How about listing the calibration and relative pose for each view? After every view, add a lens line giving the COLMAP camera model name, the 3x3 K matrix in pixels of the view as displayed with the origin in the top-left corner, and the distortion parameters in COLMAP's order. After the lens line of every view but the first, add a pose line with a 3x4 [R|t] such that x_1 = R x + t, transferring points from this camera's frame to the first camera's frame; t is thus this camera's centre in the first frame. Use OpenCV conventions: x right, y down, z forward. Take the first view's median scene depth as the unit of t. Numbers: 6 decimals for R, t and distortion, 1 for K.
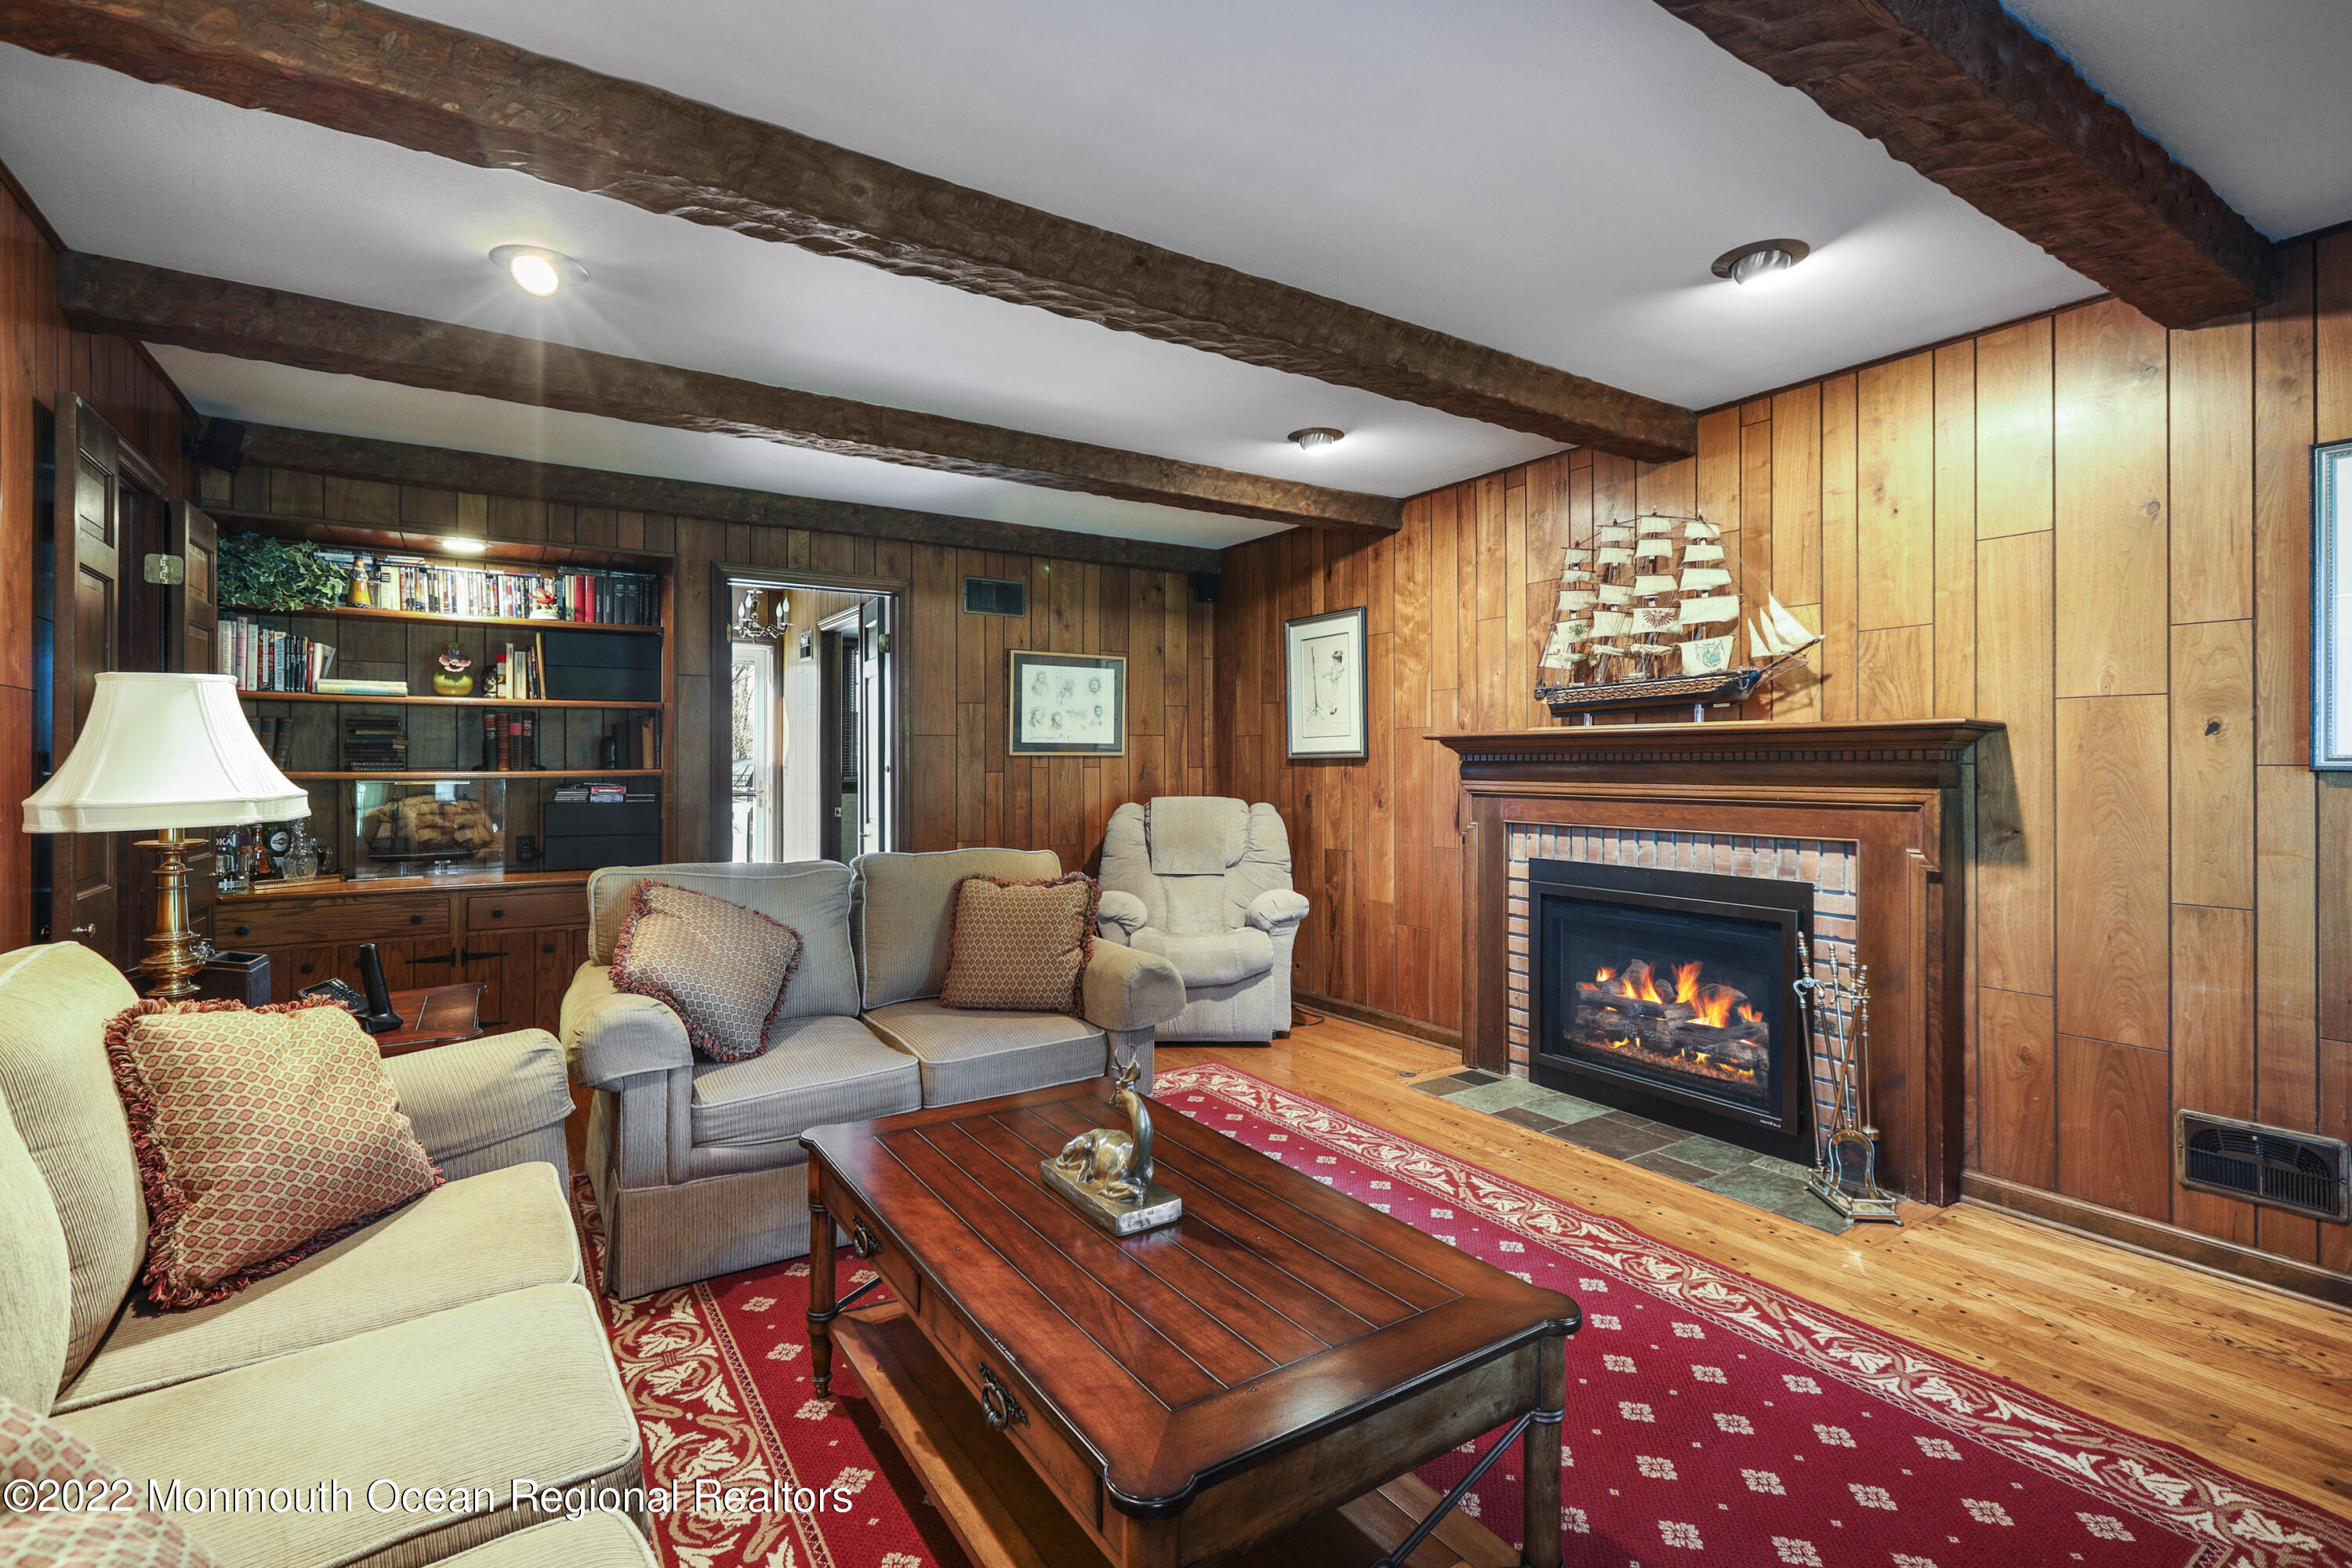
lens RADIAL K [[1080.9, 0, 1159.7], [0, 1080.9, 760.1], [0, 0, 1]] dist [-0.012011, 0.006281]
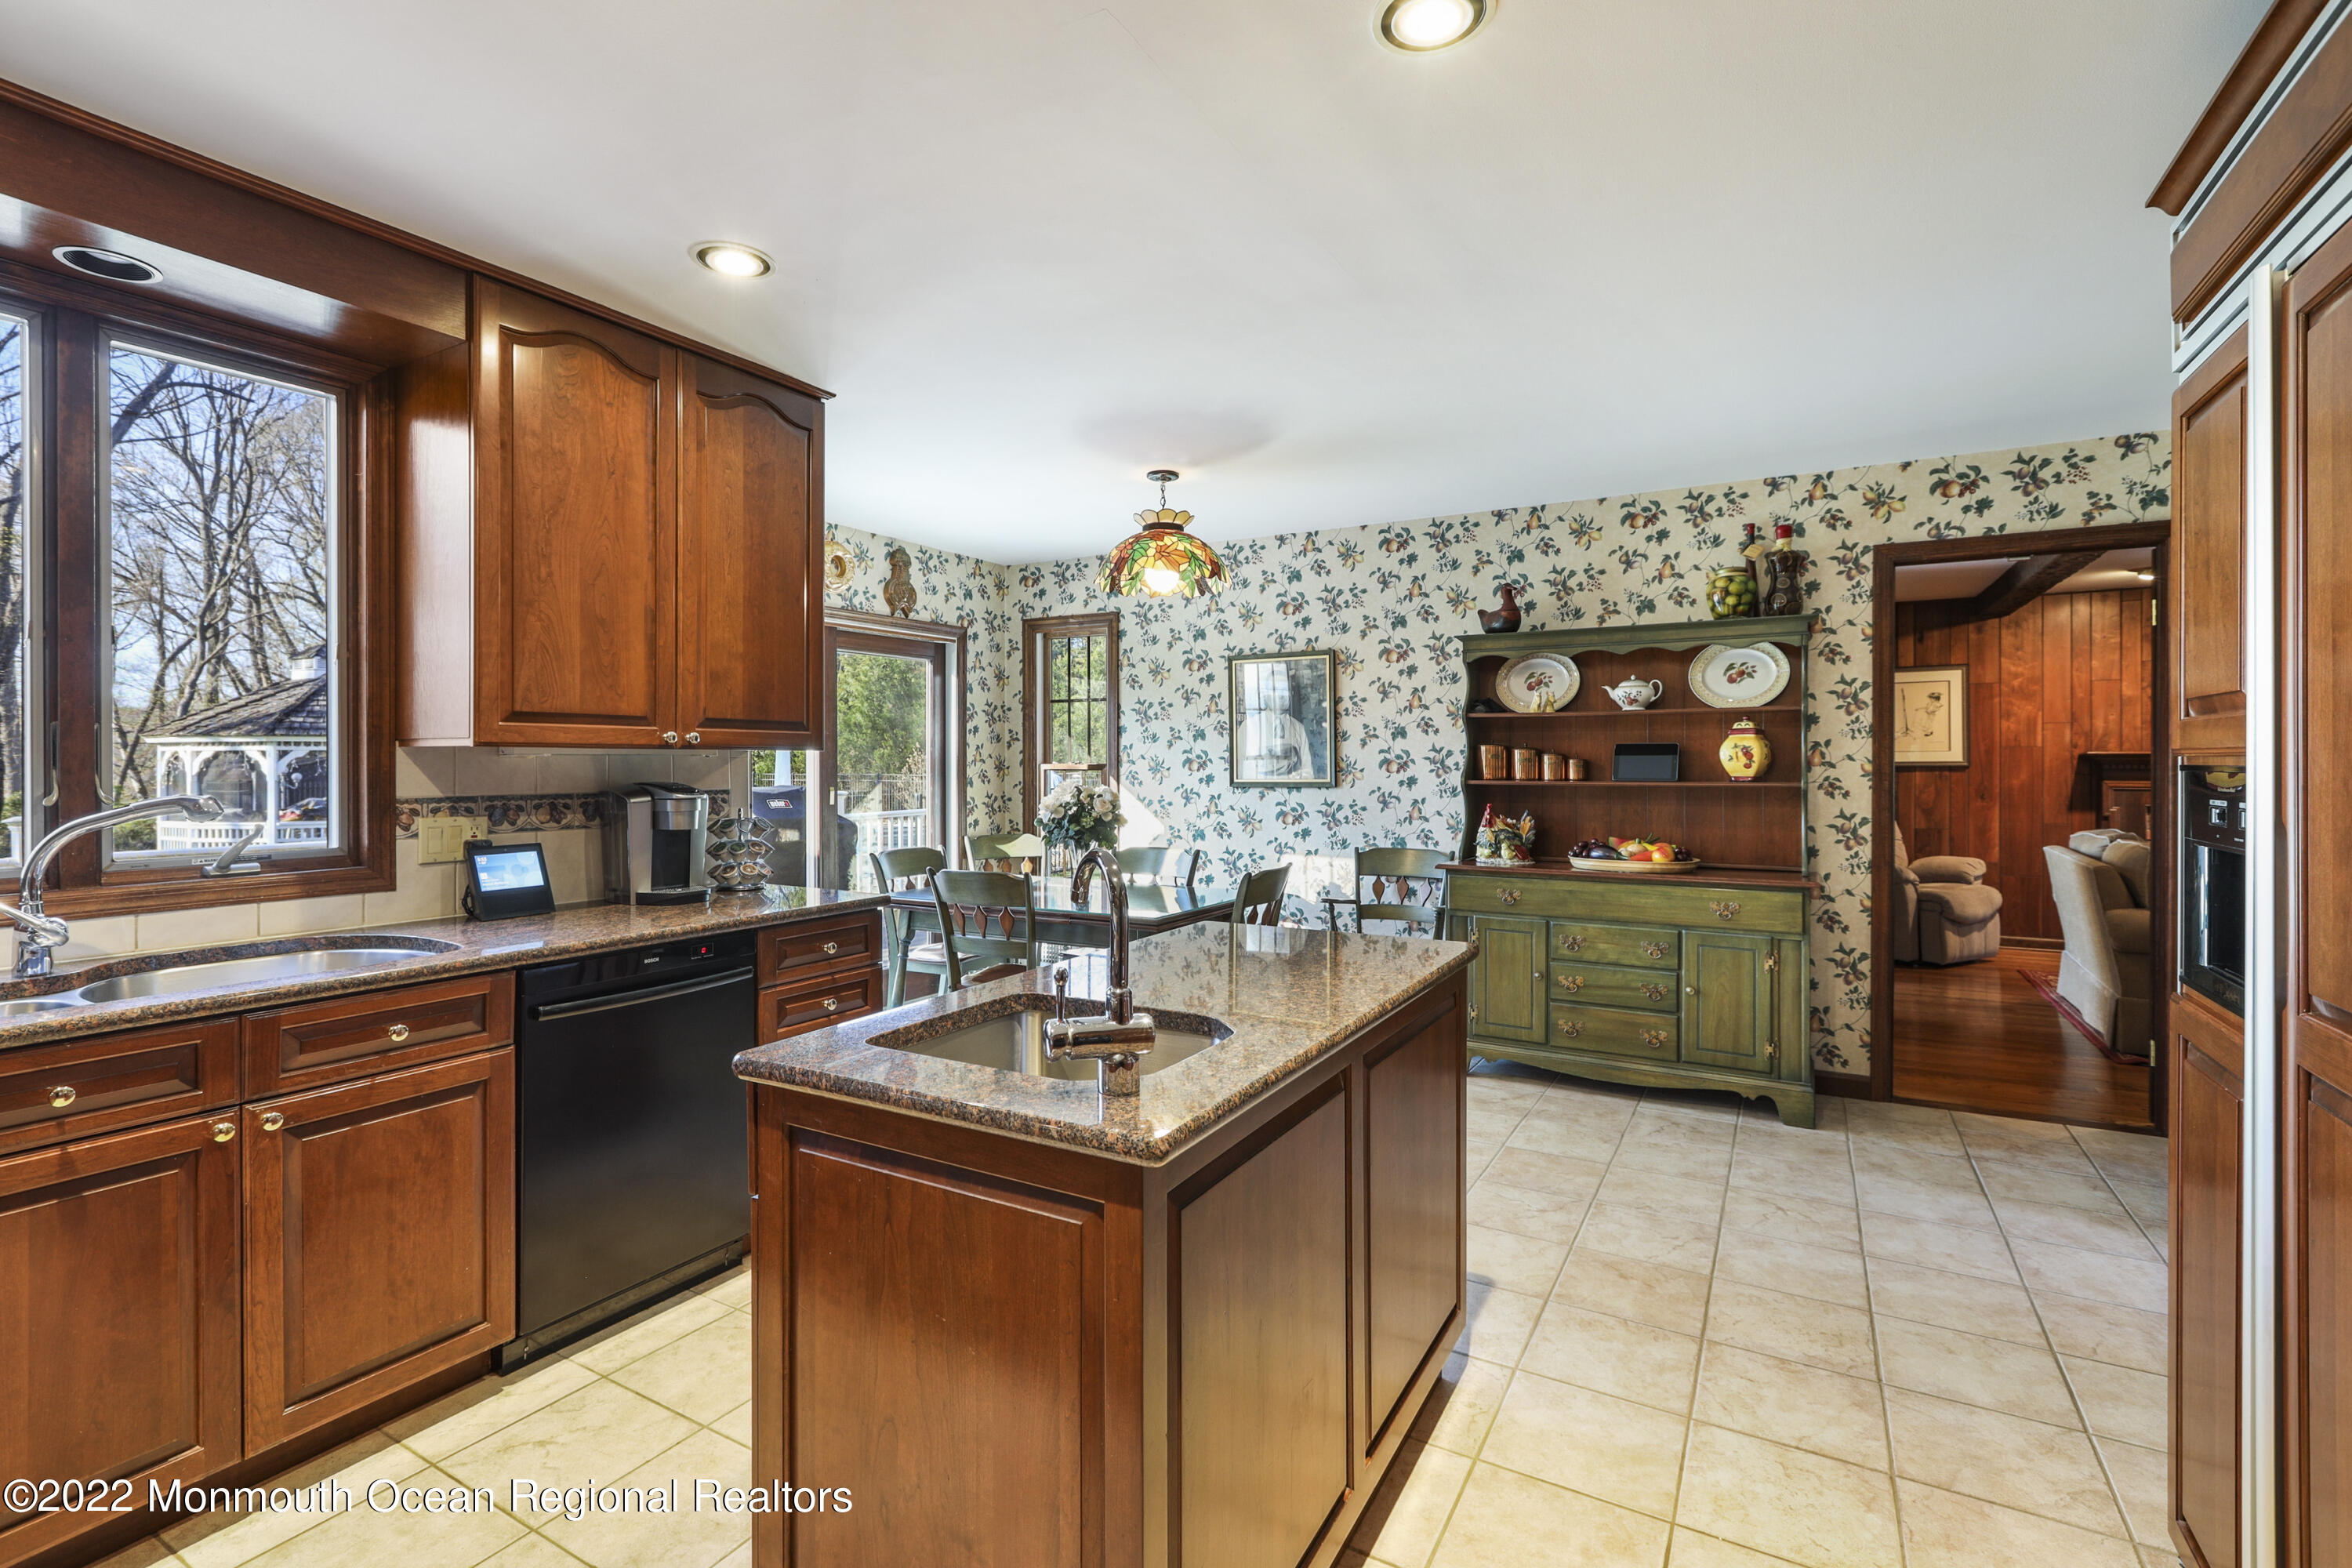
lens RADIAL K [[1080.9, 0, 1184.9], [0, 1080.9, 761.9], [0, 0, 1]] dist [-0.012011, 0.006281]
pose [[0.892995, -0.004158, 0.450047, -1.743601], [0.001515, 0.999979, 0.006234, -0.022454], [-0.450064, -0.004885, 0.892983, 0.200823]]
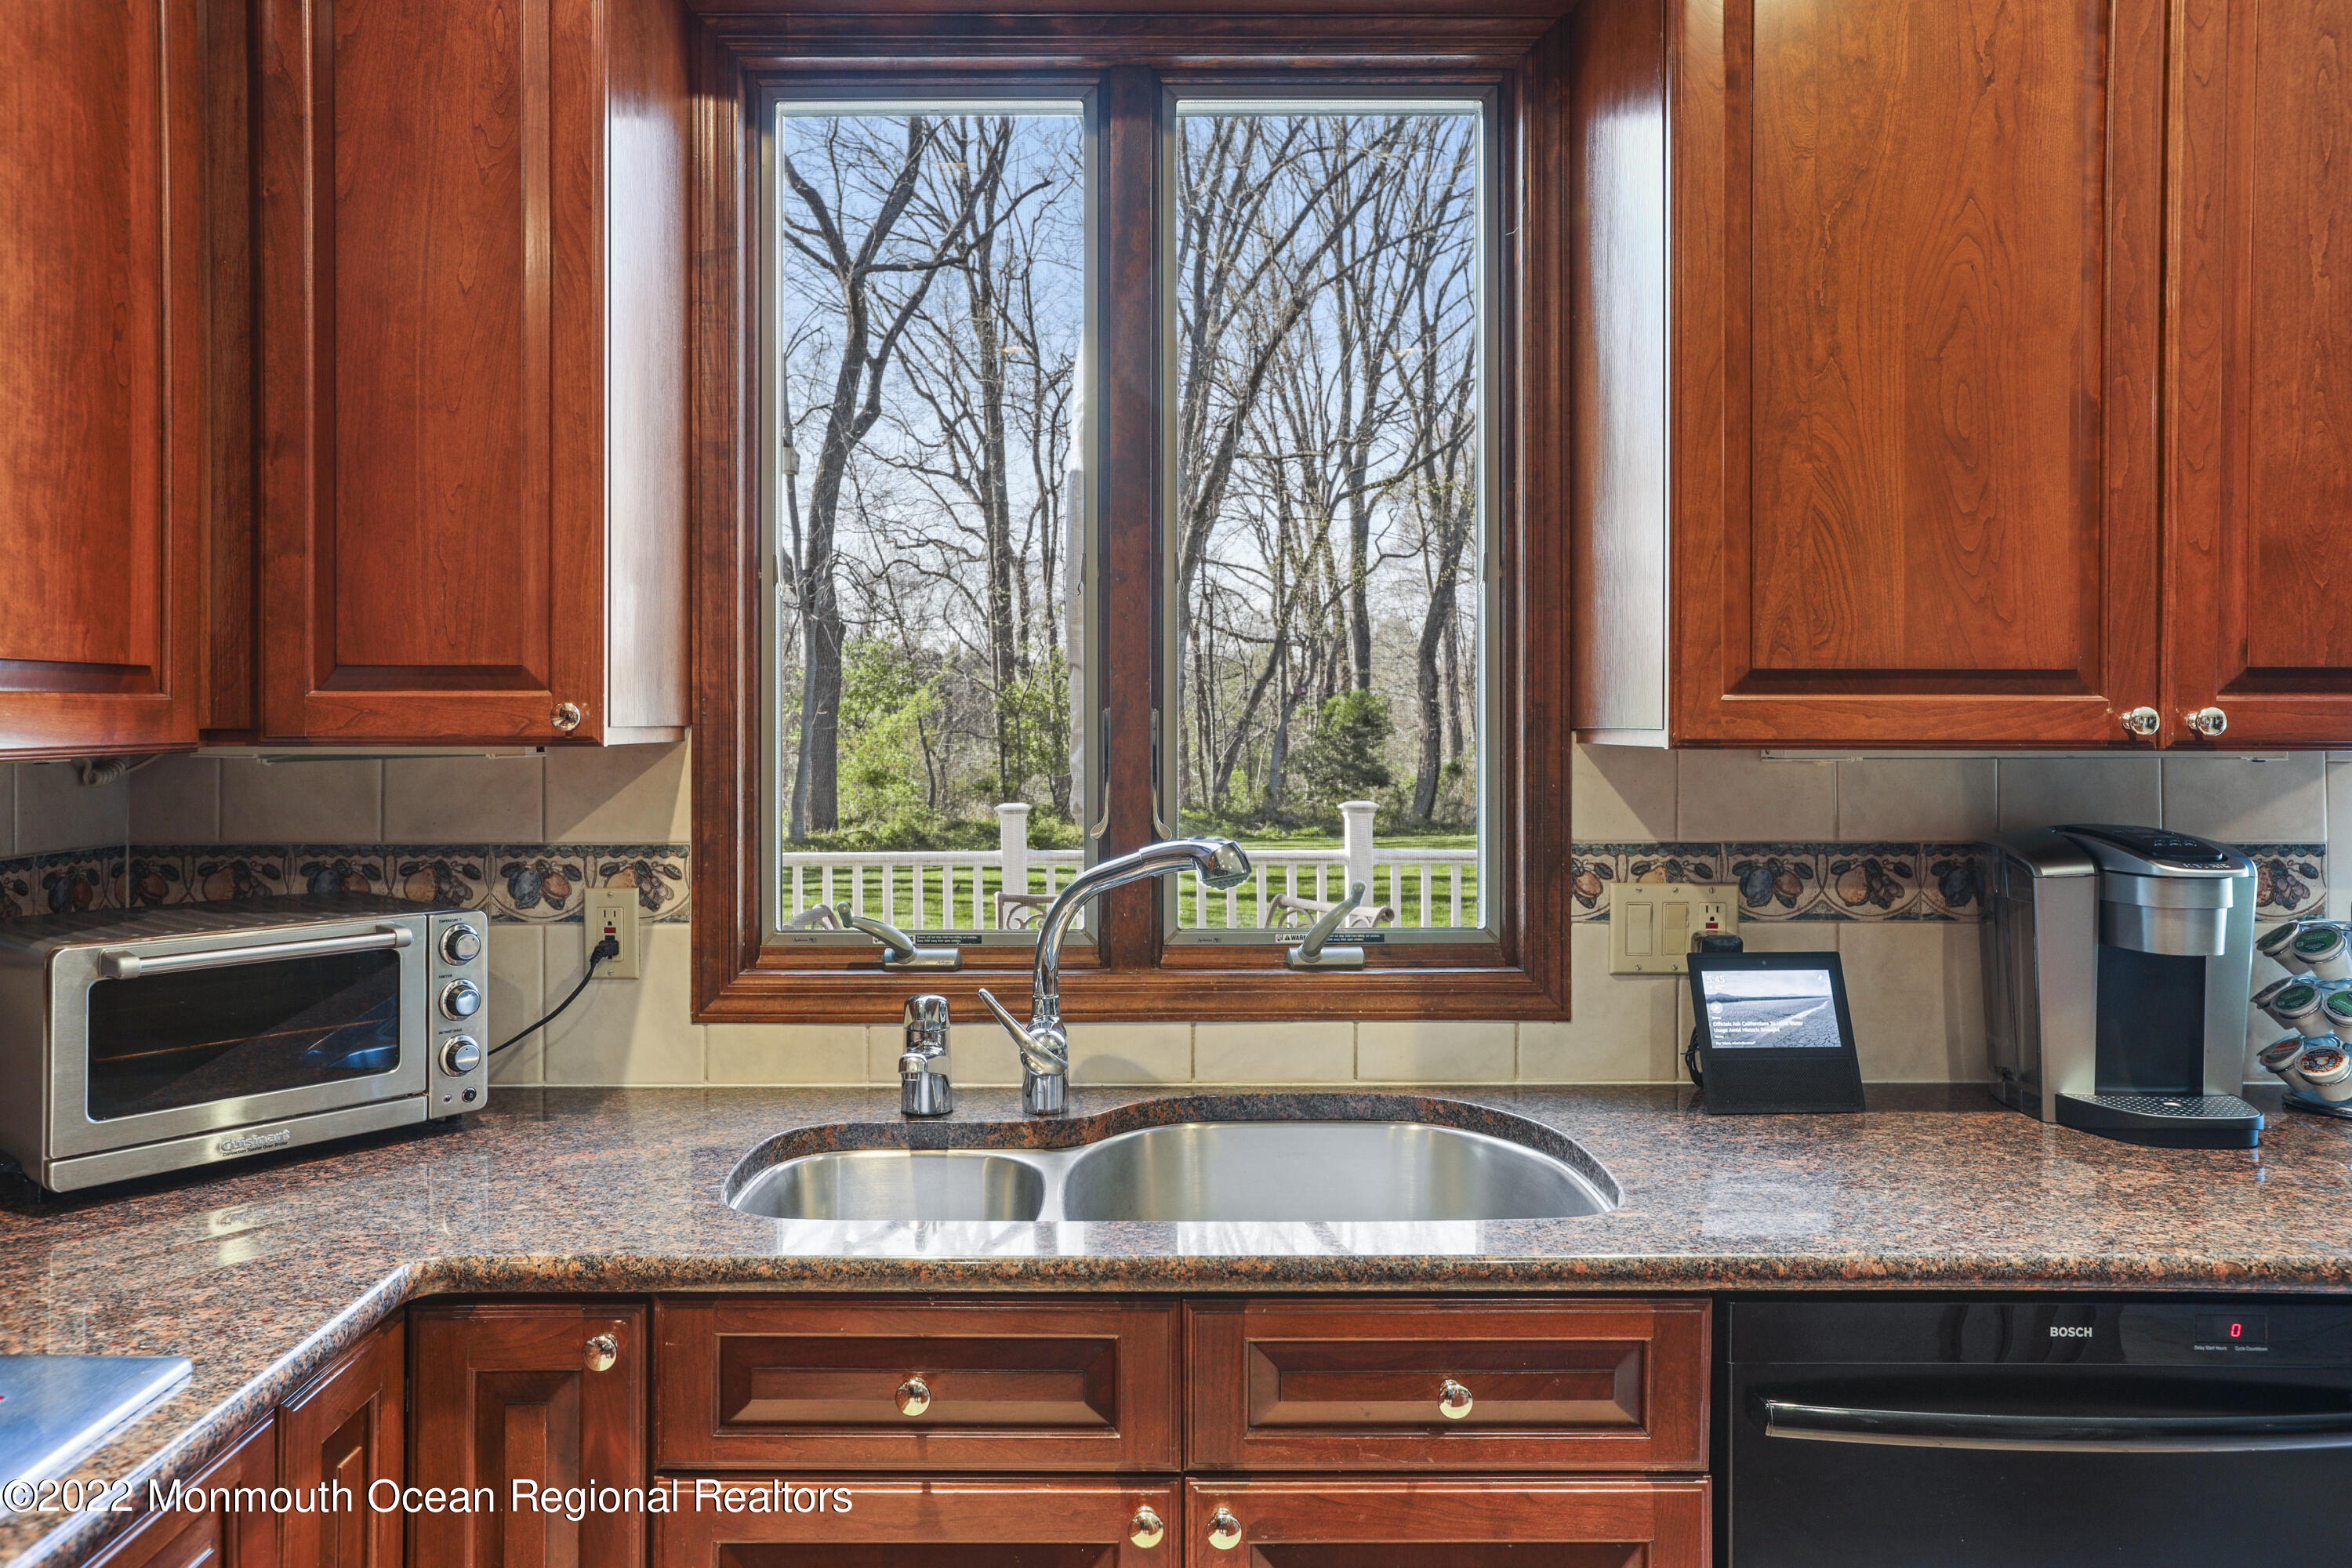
lens RADIAL K [[1588.6, 0, 1122.2], [0, 1588.6, 724.6], [0, 0, 1]] dist [0.000374, 0.021969]
pose [[0.835521, -0.001969, -0.549455, -1.722058], [0.004480, 0.999985, 0.003229, -0.035366], [0.549441, -0.005160, 0.835517, 0.479455]]
